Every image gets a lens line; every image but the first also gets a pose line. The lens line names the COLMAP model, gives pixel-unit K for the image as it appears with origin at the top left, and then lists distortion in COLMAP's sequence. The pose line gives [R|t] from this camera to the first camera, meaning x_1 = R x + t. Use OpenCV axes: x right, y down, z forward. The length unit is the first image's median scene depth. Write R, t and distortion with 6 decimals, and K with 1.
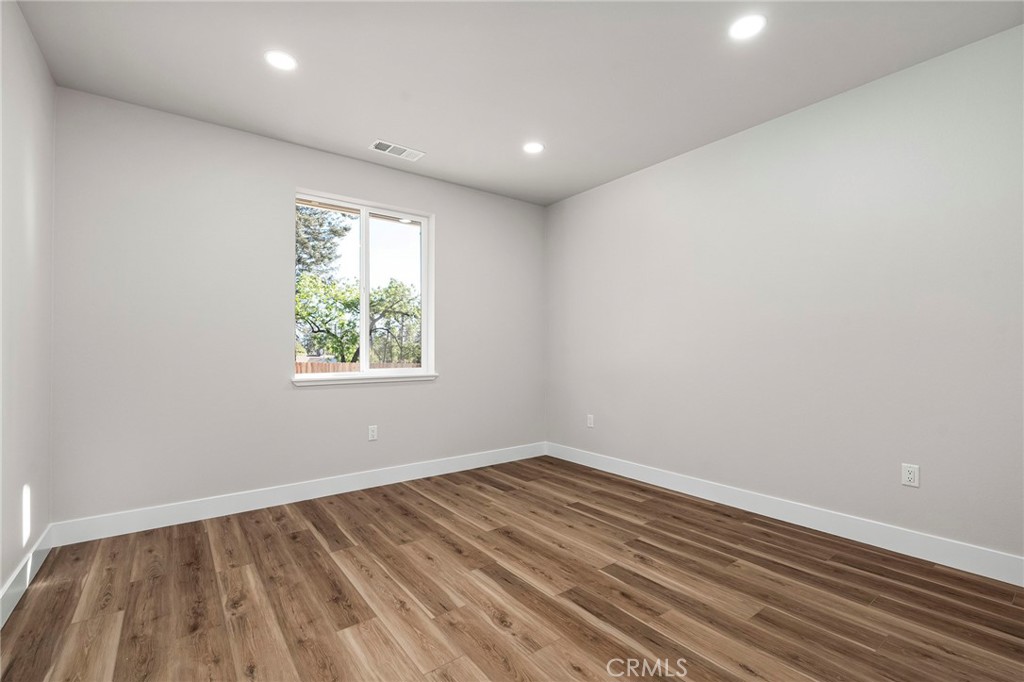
lens RADIAL K [[448.5, 0, 510.7], [0, 448.5, 347.1], [0, 0, 1]] dist [-0.002441, -0.000361]
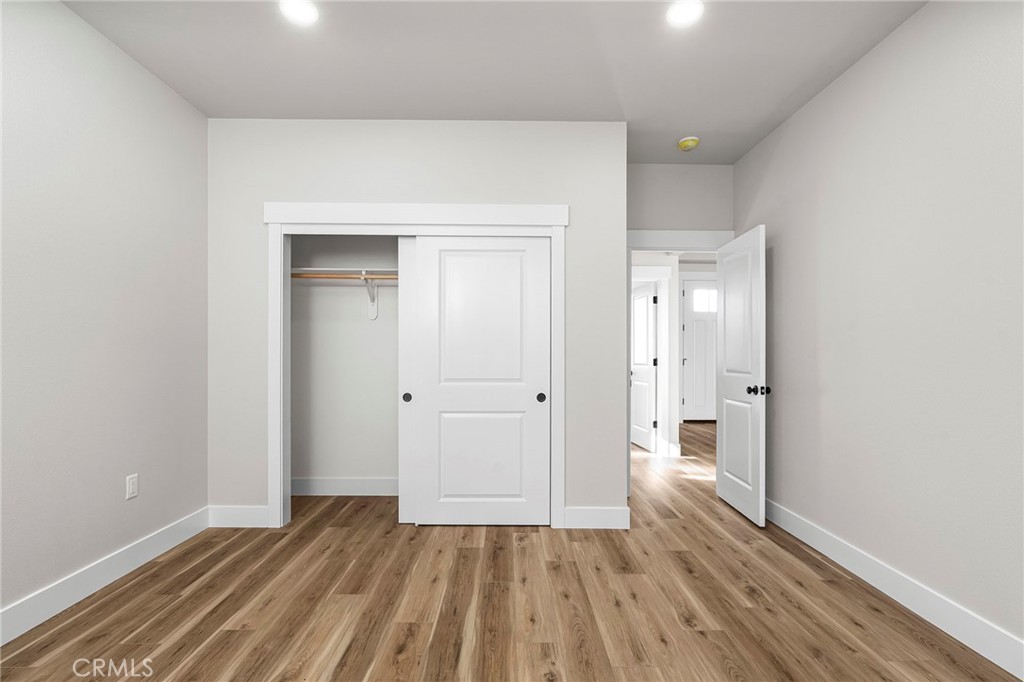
lens RADIAL K [[495.3, 0, 512.4], [0, 495.3, 346.4], [0, 0, 1]] dist [0.000438, 0.000206]
pose [[-0.806303, 0.008642, 0.591440, -0.464741], [-0.006003, 0.999722, -0.022791, 0.007598], [-0.591472, -0.021927, -0.806027, 1.634917]]
